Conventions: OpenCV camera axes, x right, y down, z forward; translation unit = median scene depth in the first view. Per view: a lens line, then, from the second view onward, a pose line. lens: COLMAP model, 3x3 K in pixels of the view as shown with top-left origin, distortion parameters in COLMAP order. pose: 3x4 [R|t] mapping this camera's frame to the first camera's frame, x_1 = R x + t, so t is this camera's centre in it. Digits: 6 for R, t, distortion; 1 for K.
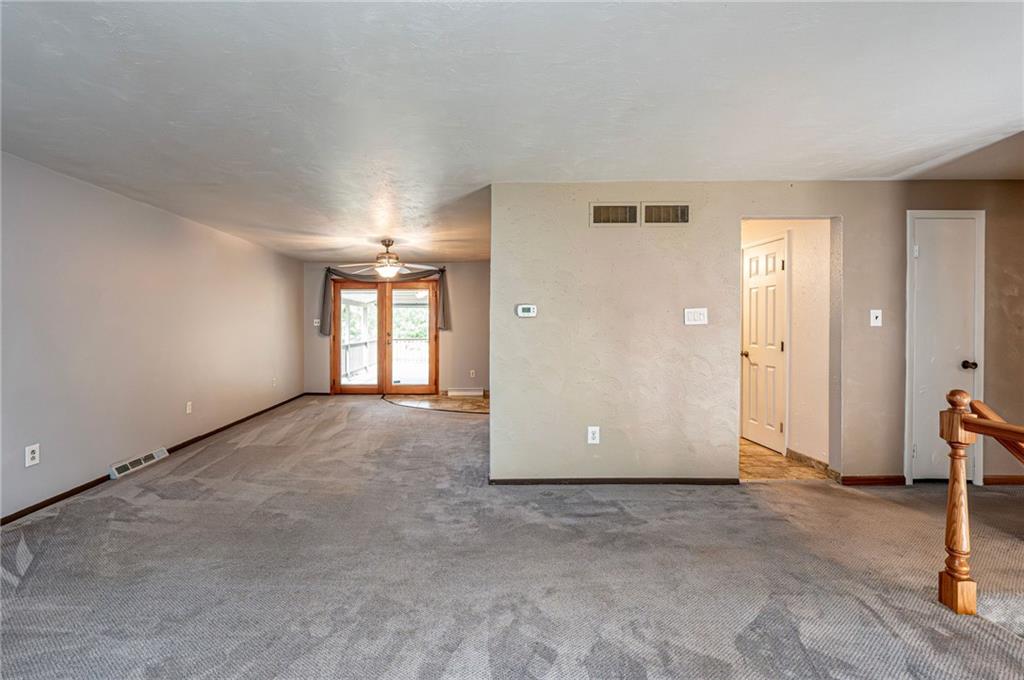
lens RADIAL K [[437.6, 0, 475.8], [0, 437.6, 326.2], [0, 0, 1]] dist [-0.000693, -0.000061]
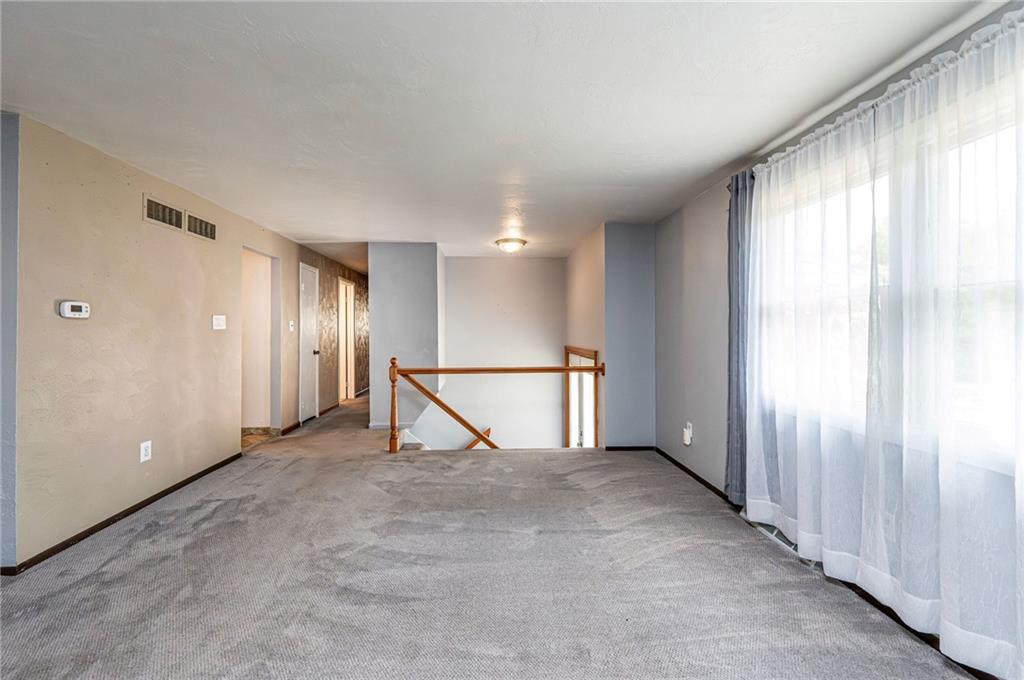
lens RADIAL K [[407.5, 0, 512.0], [0, 407.5, 327.6], [0, 0, 1]] dist [0.000469, 0.000000]
pose [[-0.077962, 0.010314, 0.996903, -0.634018], [0.007993, 0.999921, -0.009720, 0.007915], [-0.996924, 0.007210, -0.078038, 0.313082]]
